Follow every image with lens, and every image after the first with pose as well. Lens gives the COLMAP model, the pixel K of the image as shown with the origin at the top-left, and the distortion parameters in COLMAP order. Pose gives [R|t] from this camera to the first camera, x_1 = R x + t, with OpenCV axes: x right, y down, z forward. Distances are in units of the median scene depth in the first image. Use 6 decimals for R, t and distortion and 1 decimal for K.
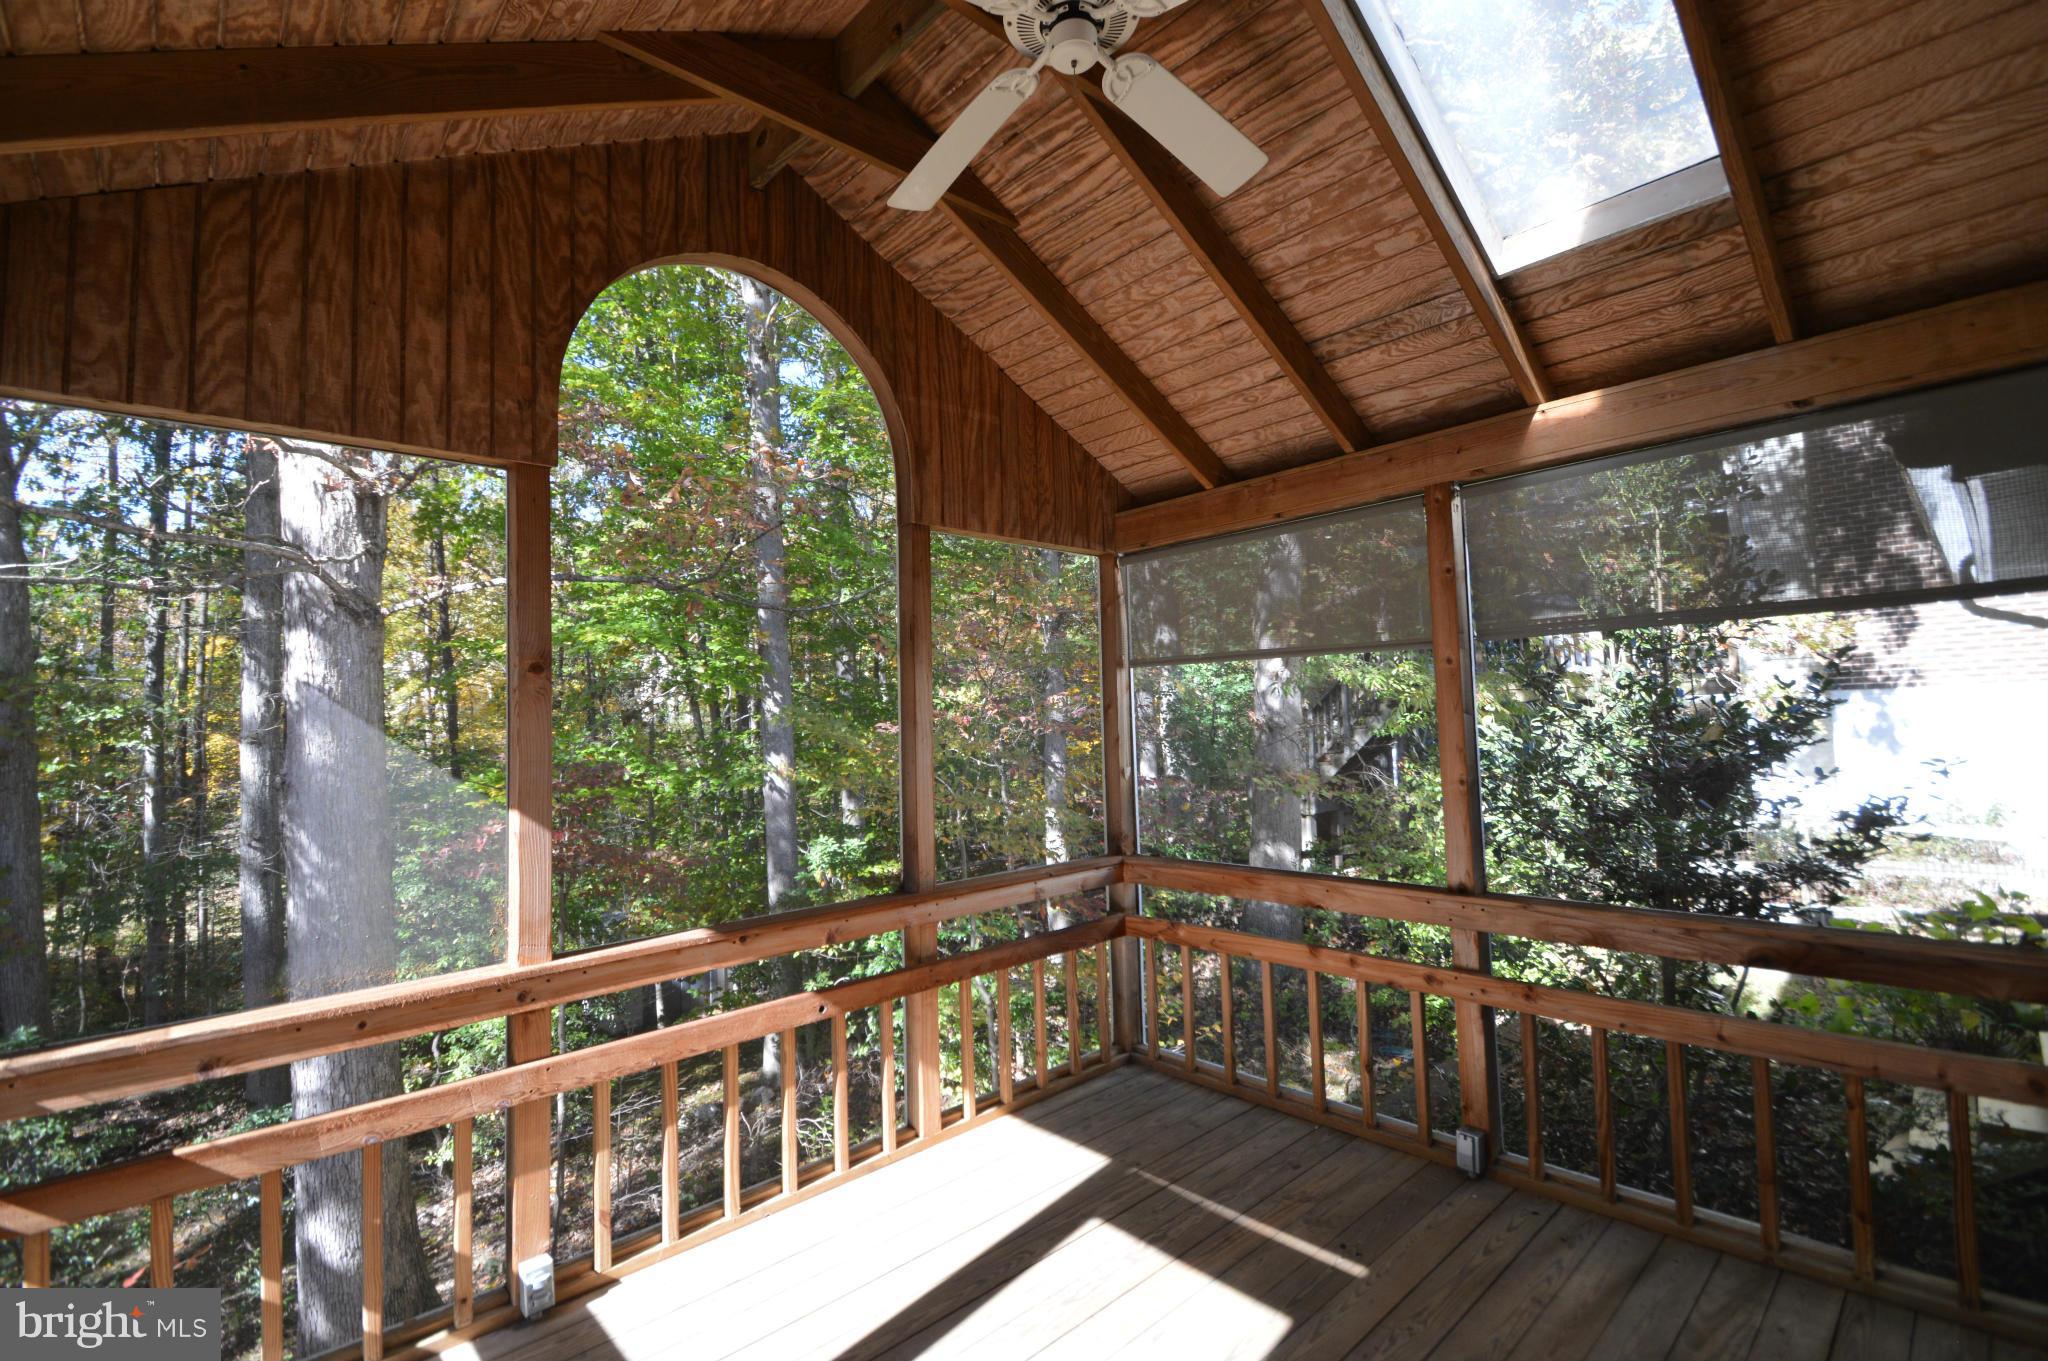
lens RADIAL K [[912.8, 0, 1005.5], [0, 912.8, 654.6], [0, 0, 1]] dist [0.002204, -0.011783]
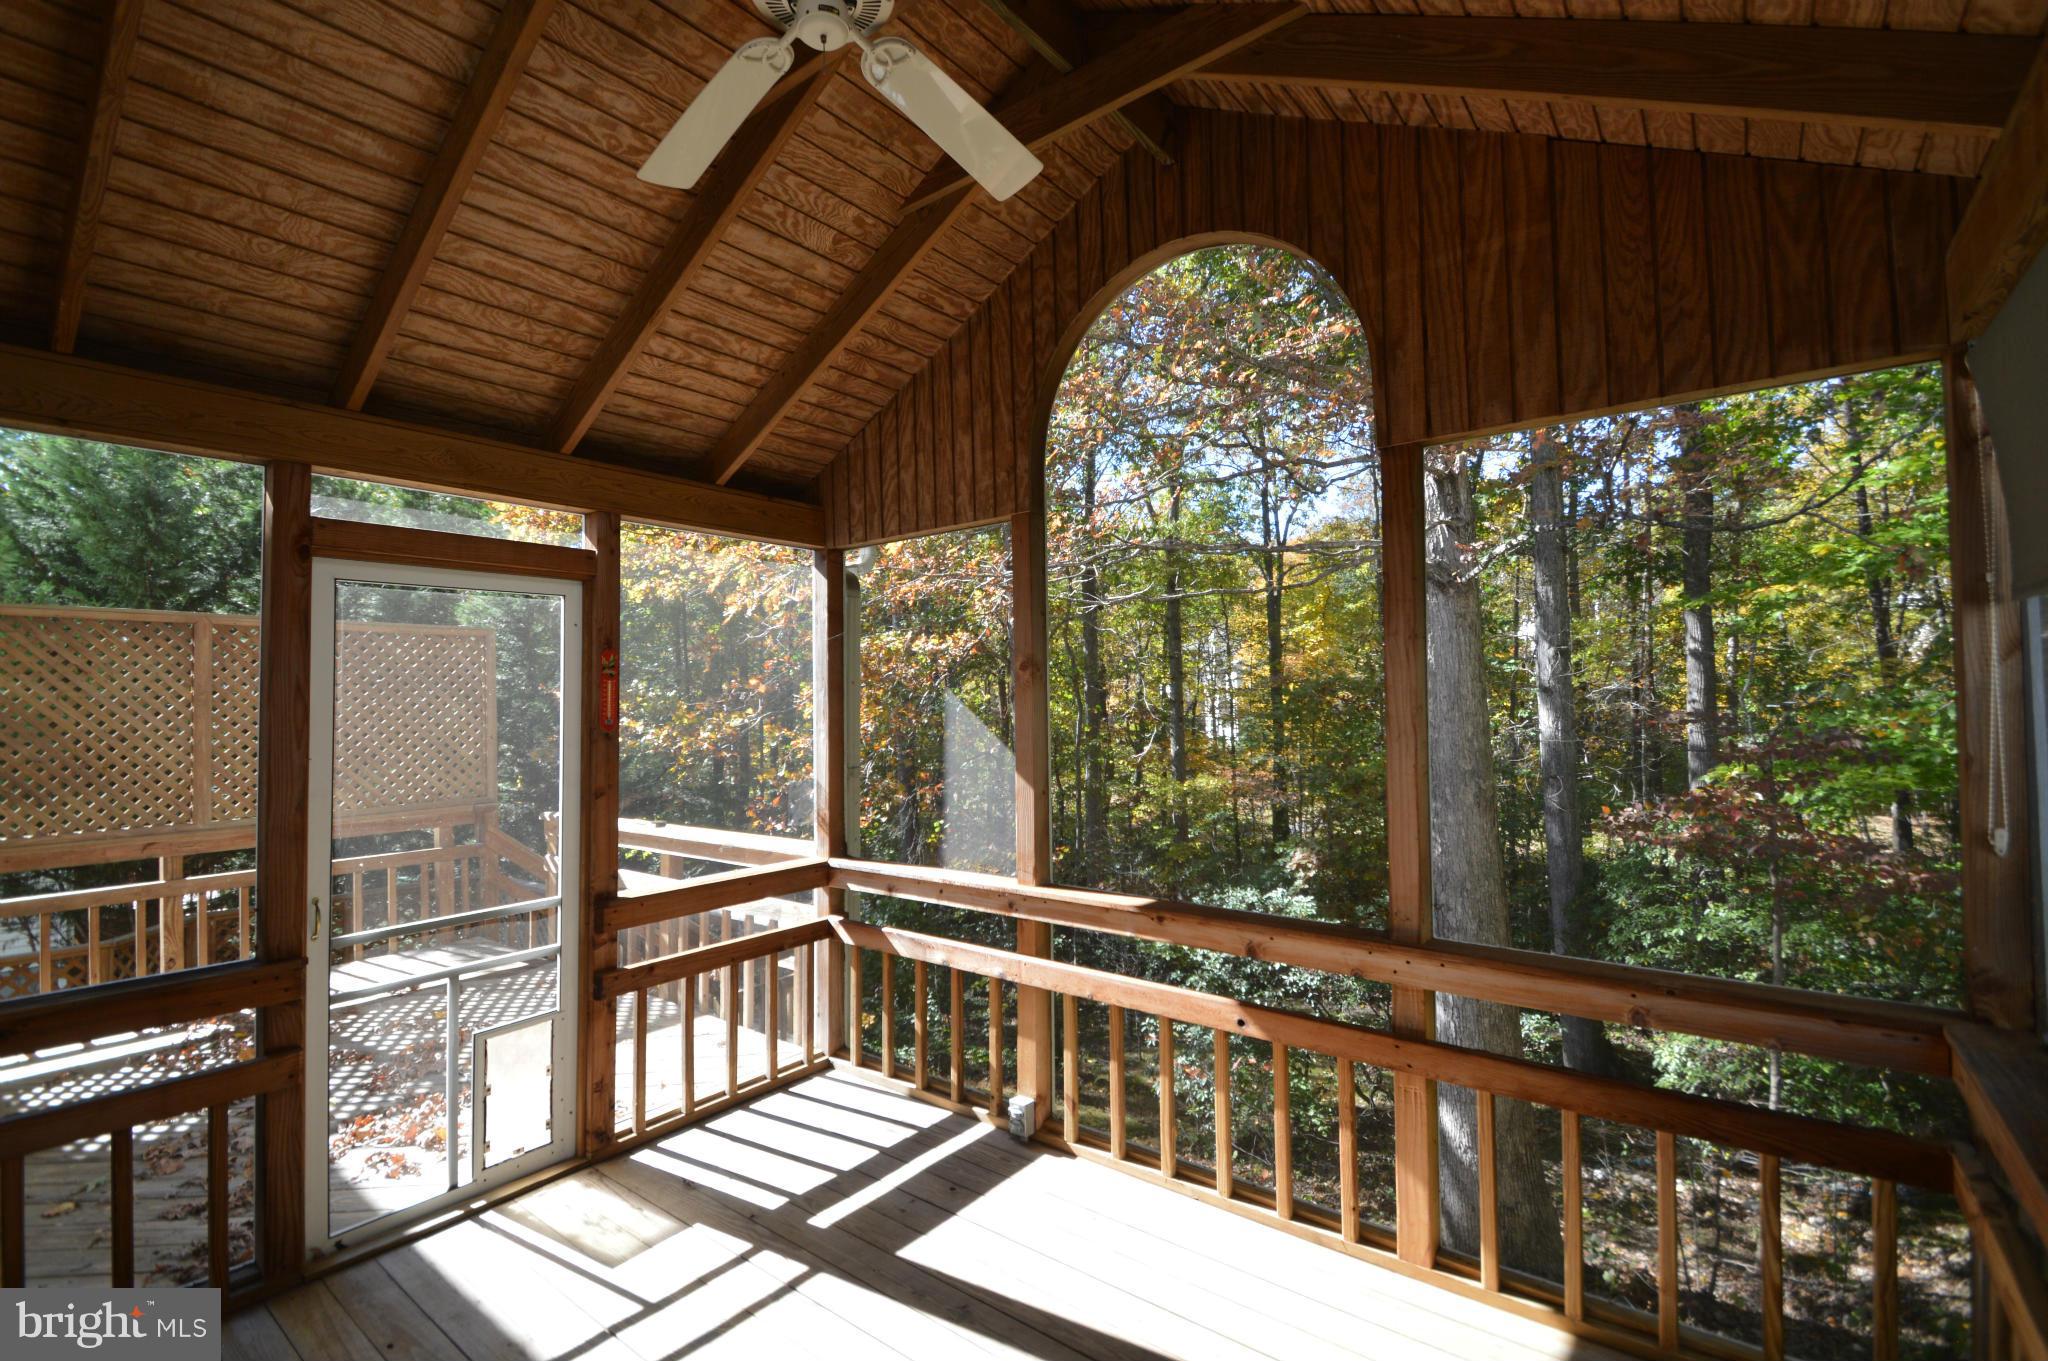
lens RADIAL K [[909.2, 0, 1024.0], [0, 909.2, 680.5], [0, 0, 1]] dist [0.001884, 0.000111]
pose [[0.164820, 0.002911, -0.986319, 0.795755], [0.074970, 0.997066, 0.015470, 0.011318], [0.983470, -0.076494, 0.164118, 0.777020]]
